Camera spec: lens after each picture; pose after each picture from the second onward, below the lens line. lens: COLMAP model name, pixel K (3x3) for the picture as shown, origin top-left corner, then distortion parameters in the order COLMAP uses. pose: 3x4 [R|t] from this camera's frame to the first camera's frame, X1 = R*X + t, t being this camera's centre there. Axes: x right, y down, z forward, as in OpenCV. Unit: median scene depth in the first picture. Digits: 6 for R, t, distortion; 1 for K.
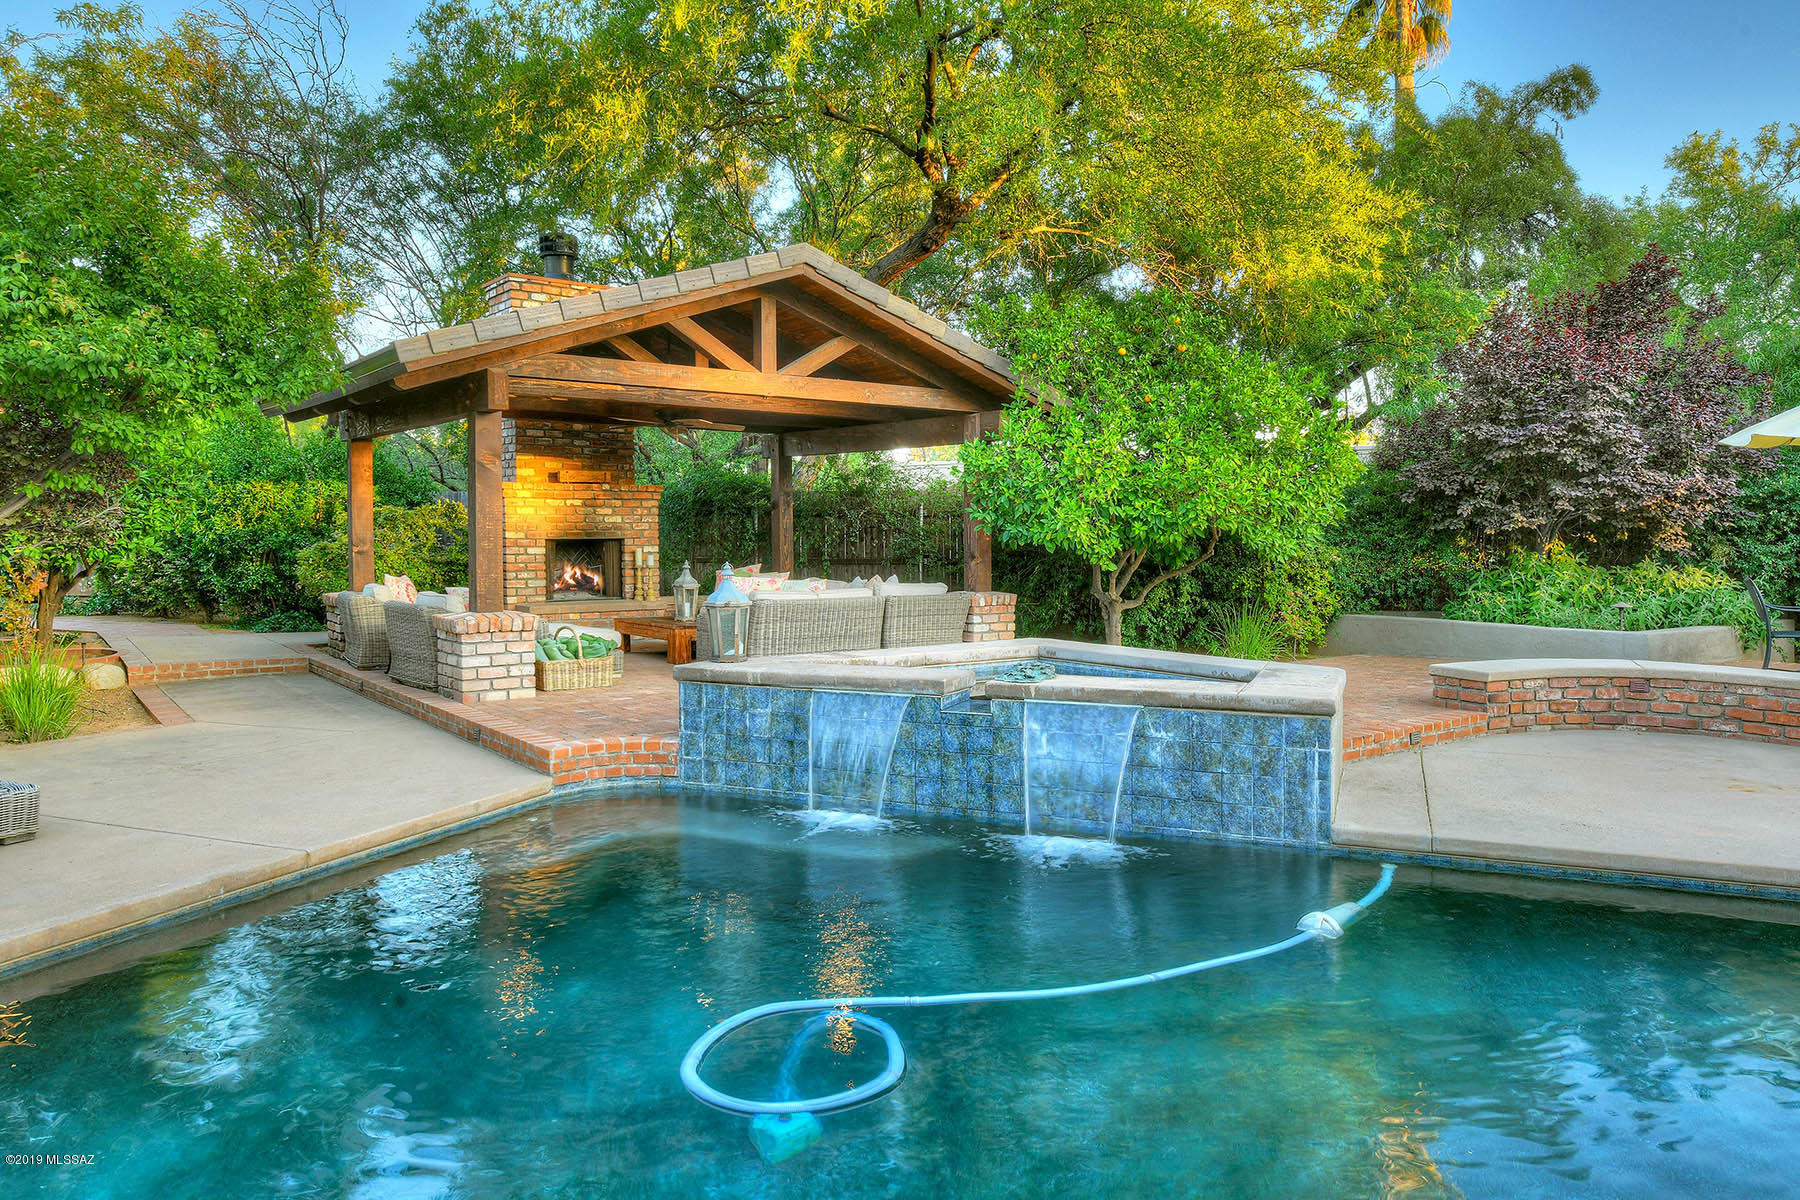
lens RADIAL K [[1241.1, 0, 900.0], [0, 1241.1, 600.0], [0, 0, 1]] dist [0.000077, -0.000027]
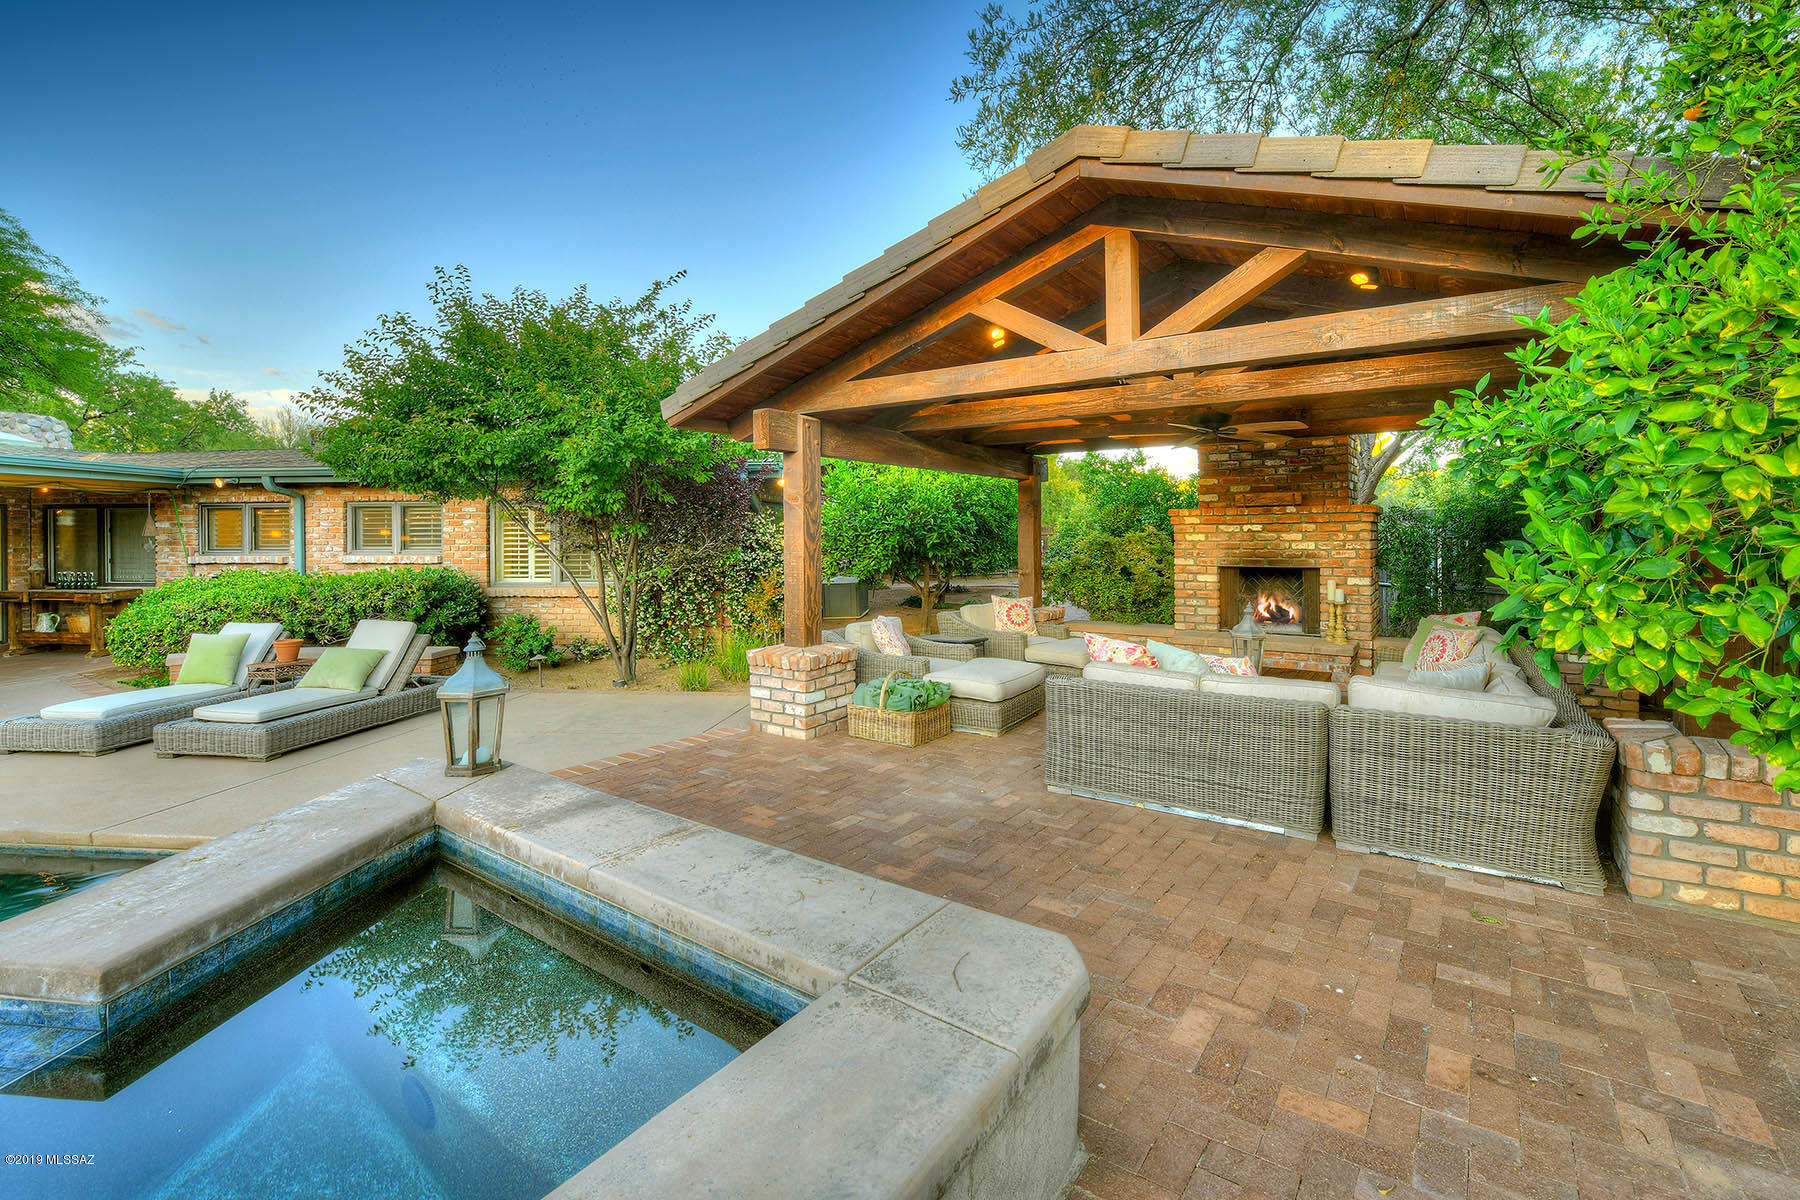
lens RADIAL K [[750.5, 0, 898.9], [0, 750.5, 549.4], [0, 0, 1]] dist [-0.000794, -0.000086]
pose [[0.321447, 0.011995, -0.946852, 0.188466], [-0.050175, 0.998731, -0.004382, -0.047603], [0.945597, 0.048917, 0.321641, 0.582215]]
